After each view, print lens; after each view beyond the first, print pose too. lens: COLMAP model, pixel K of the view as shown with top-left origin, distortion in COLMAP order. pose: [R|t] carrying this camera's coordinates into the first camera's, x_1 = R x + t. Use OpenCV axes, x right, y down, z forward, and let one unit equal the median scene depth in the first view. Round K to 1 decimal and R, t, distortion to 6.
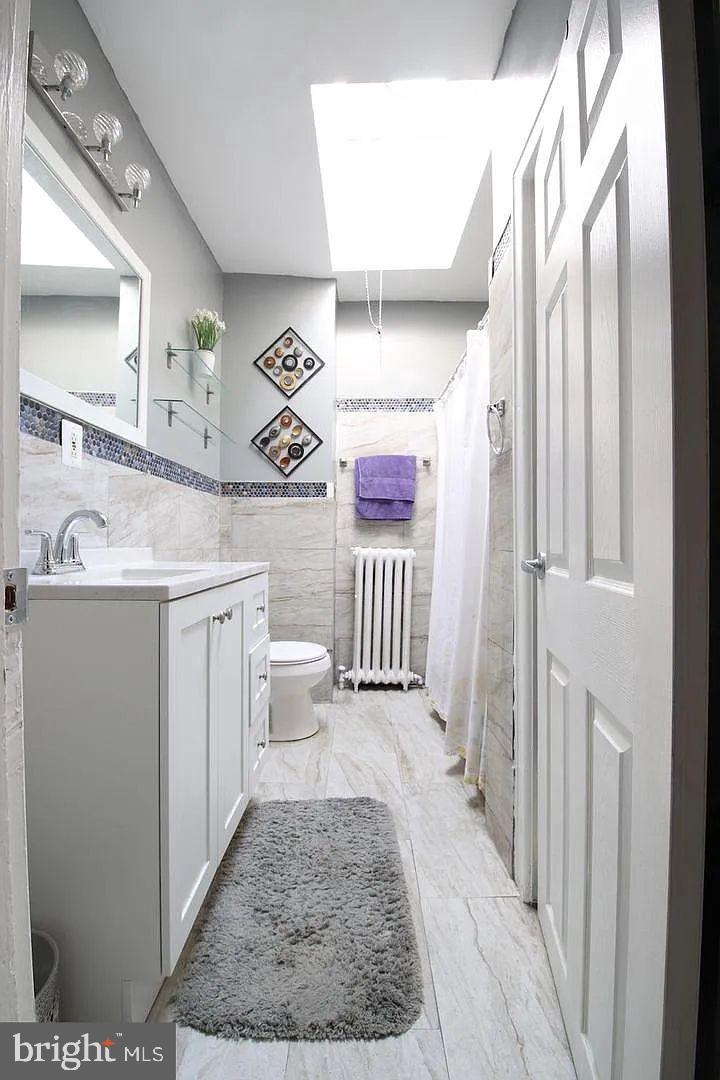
lens RADIAL K [[486.9, 0, 360.9], [0, 486.9, 538.6], [0, 0, 1]] dist [-0.020286, -0.001740]
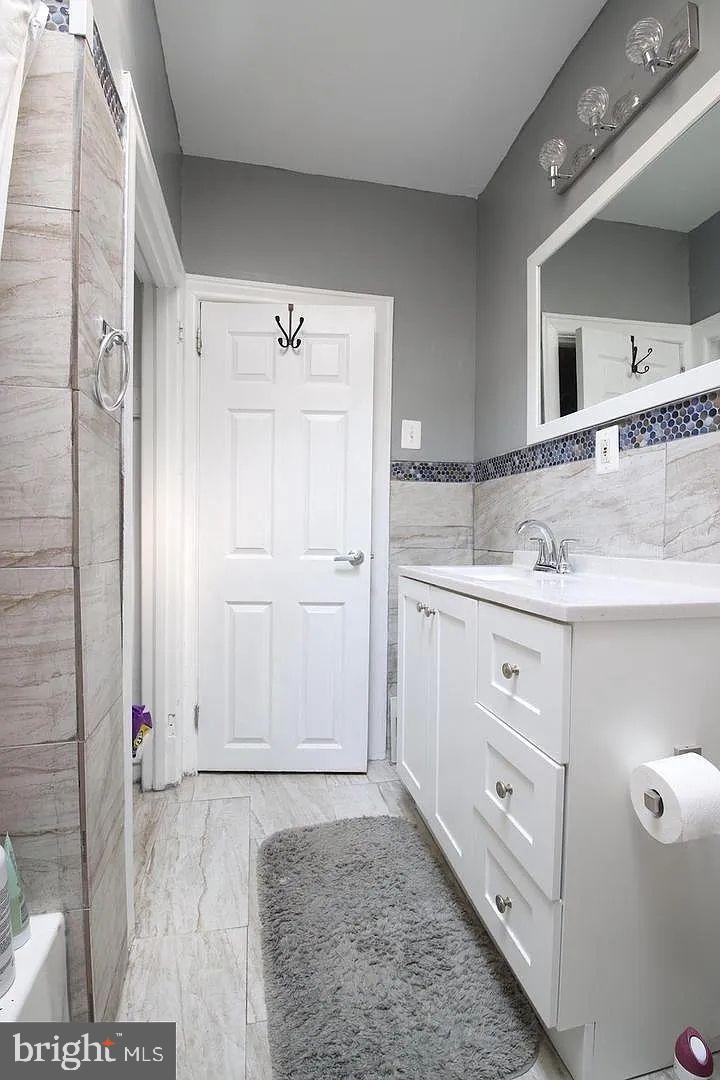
lens RADIAL K [[486.9, 0, 358.9], [0, 486.9, 538.8], [0, 0, 1]] dist [-0.020286, -0.001740]
pose [[-0.977836, -0.005192, -0.209307, 0.125327], [-0.005927, 0.999978, 0.002884, -0.014967], [0.209288, 0.004060, -0.977846, 2.227301]]
